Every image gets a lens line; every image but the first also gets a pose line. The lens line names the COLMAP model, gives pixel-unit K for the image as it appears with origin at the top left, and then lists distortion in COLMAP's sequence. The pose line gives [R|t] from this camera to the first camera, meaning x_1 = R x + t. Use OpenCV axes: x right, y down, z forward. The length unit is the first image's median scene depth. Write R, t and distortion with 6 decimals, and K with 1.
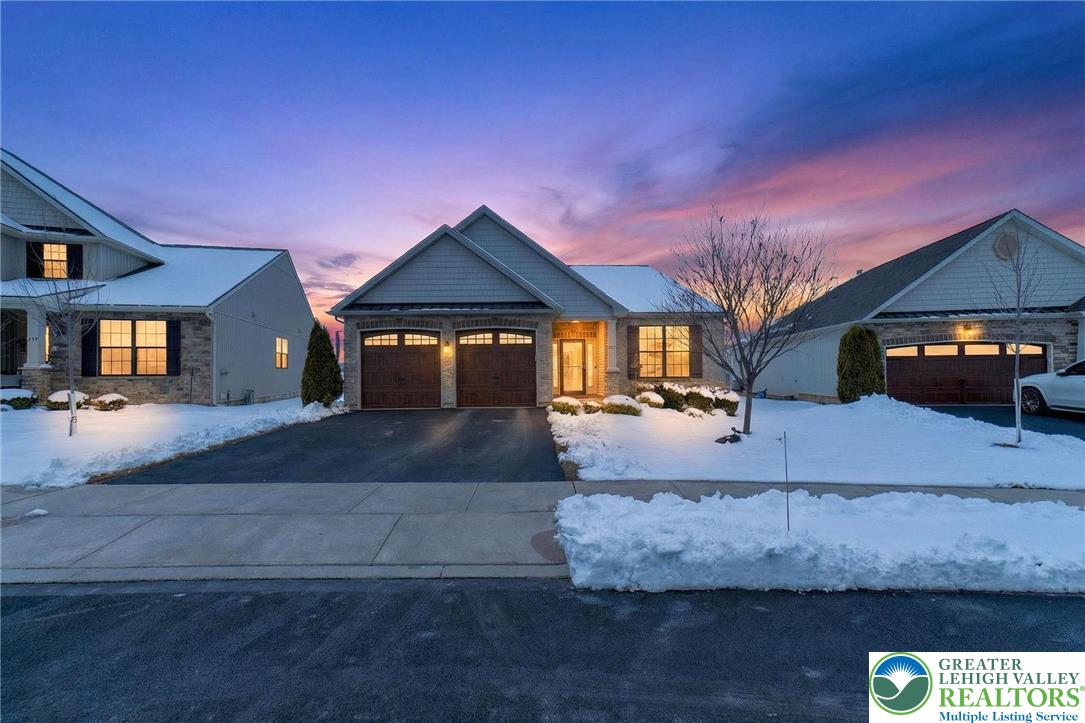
lens RADIAL K [[429.8, 0, 544.7], [0, 429.8, 366.5], [0, 0, 1]] dist [-0.034533, 0.012021]
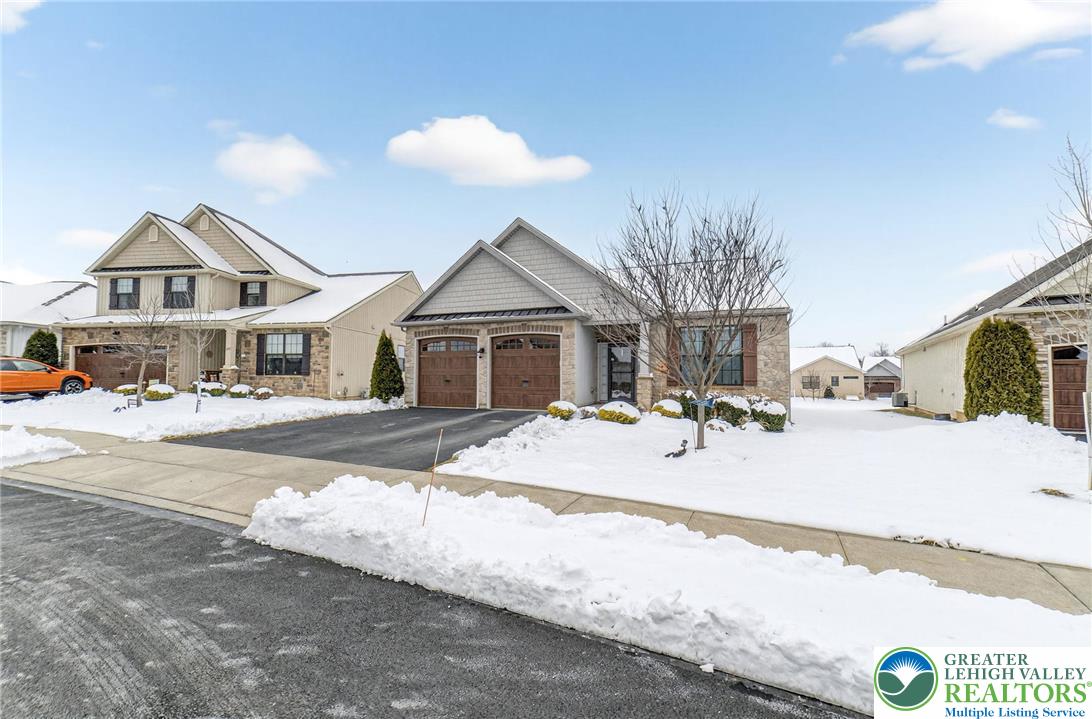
lens RADIAL K [[443.5, 0, 546.0], [0, 443.5, 359.5], [0, 0, 1]] dist [-0.037875, 0.013395]
pose [[0.918667, -0.002260, -0.395025, 0.329529], [-0.010184, 0.999516, -0.029404, 0.004182], [0.394900, 0.031035, 0.918200, 0.032300]]
